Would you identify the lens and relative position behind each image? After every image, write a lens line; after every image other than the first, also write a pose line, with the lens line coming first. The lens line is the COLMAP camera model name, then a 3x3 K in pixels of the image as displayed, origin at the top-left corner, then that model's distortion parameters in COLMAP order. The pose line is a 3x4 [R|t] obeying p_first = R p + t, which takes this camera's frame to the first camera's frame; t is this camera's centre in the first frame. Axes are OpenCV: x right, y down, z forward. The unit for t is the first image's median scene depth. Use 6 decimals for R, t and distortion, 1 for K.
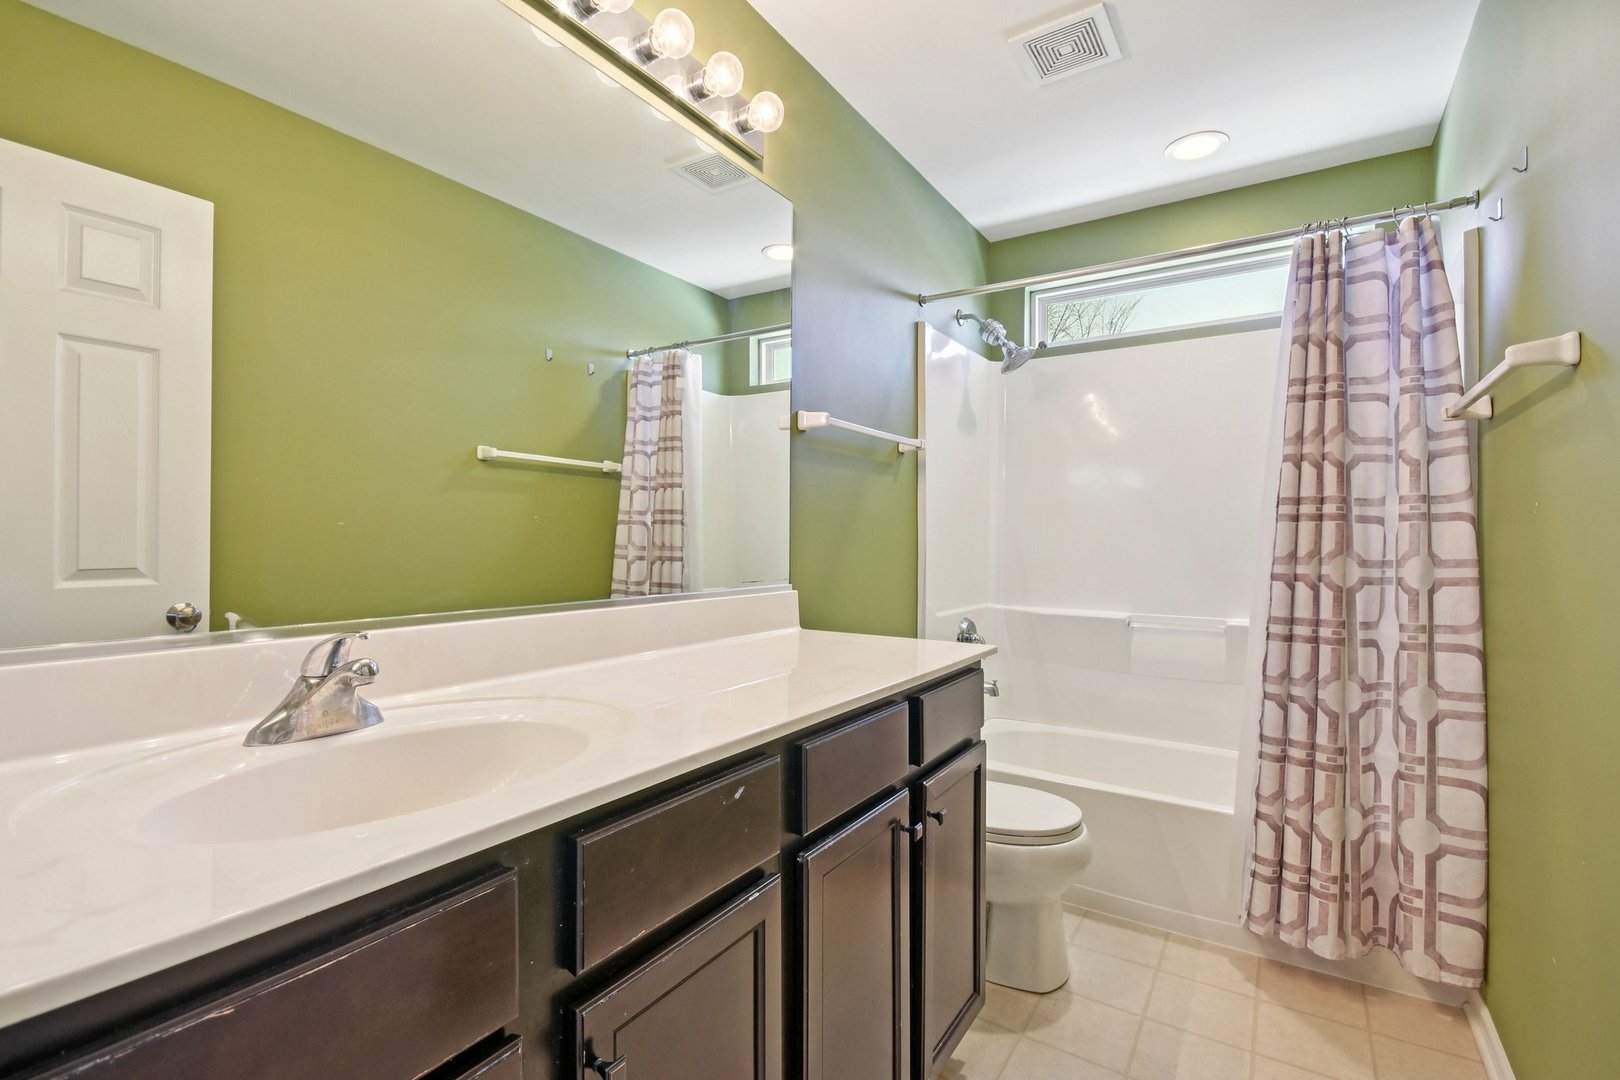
lens RADIAL K [[721.1, 0, 814.8], [0, 721.1, 529.6], [0, 0, 1]] dist [-0.001720, -0.011522]
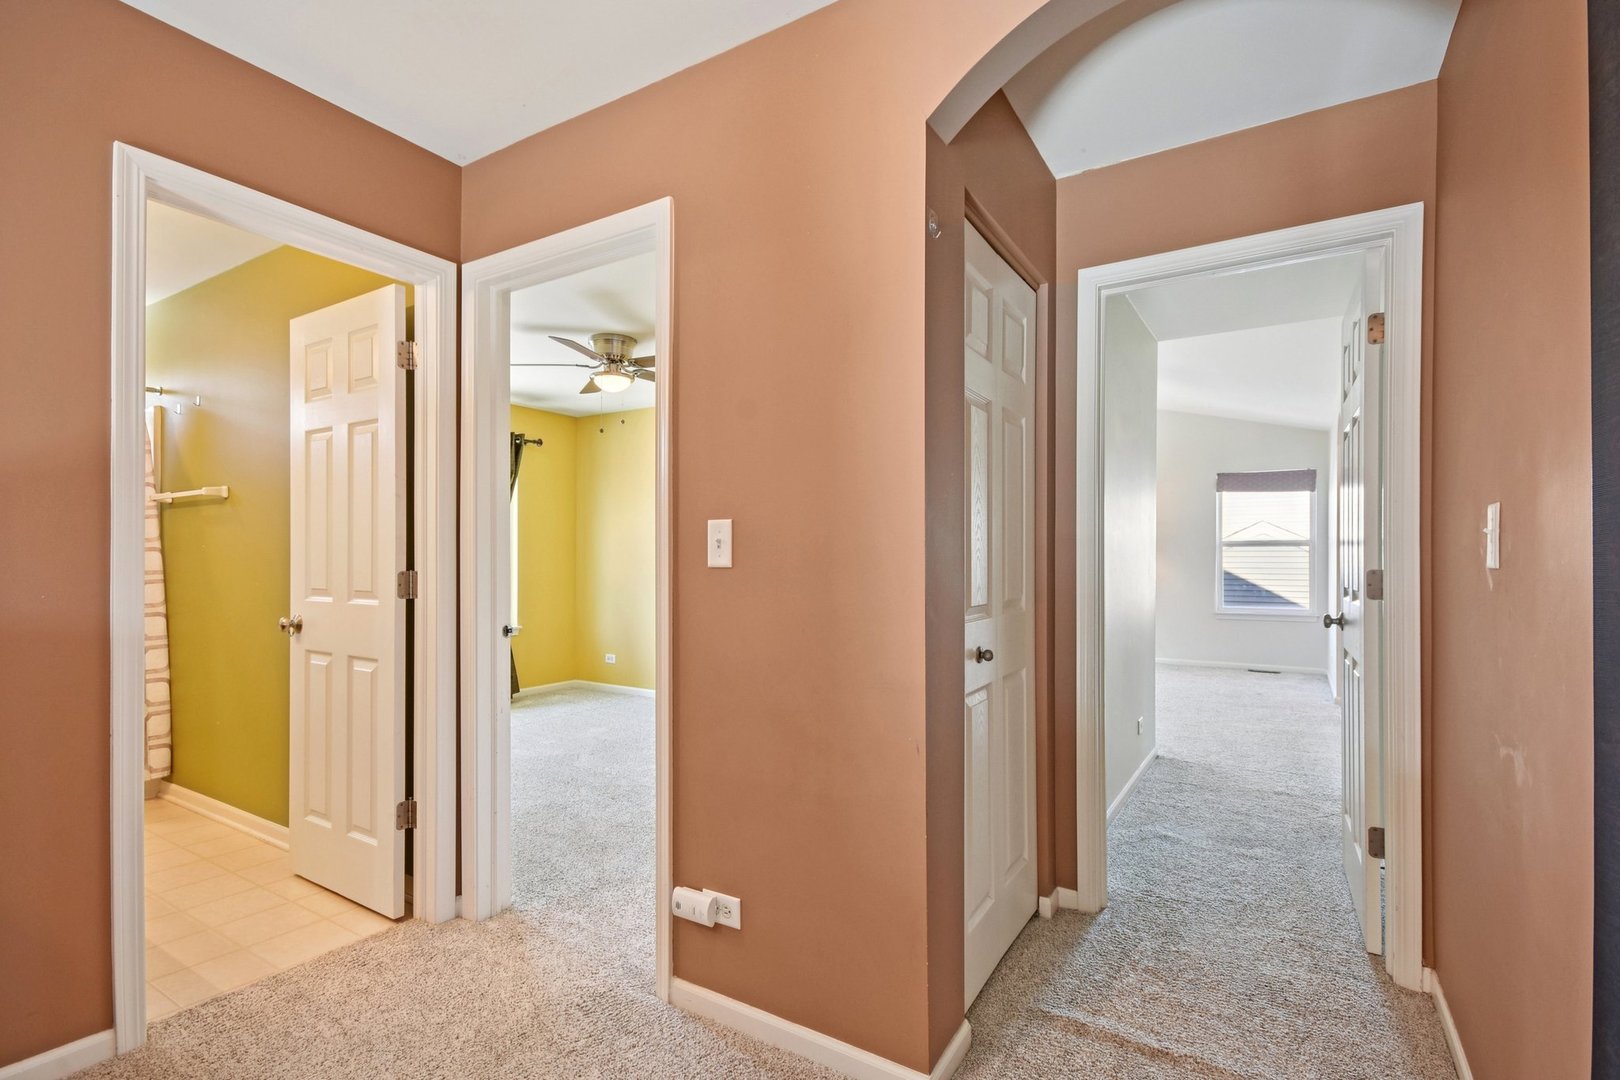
lens RADIAL K [[744.5, 0, 810.0], [0, 744.5, 540.0], [0, 0, 1]] dist [0.004287, -0.006580]
pose [[-0.029303, 0.004325, 0.999561, -1.285441], [-0.006253, 0.999970, -0.004510, -0.048072], [-0.999551, -0.006382, -0.029275, -0.808395]]
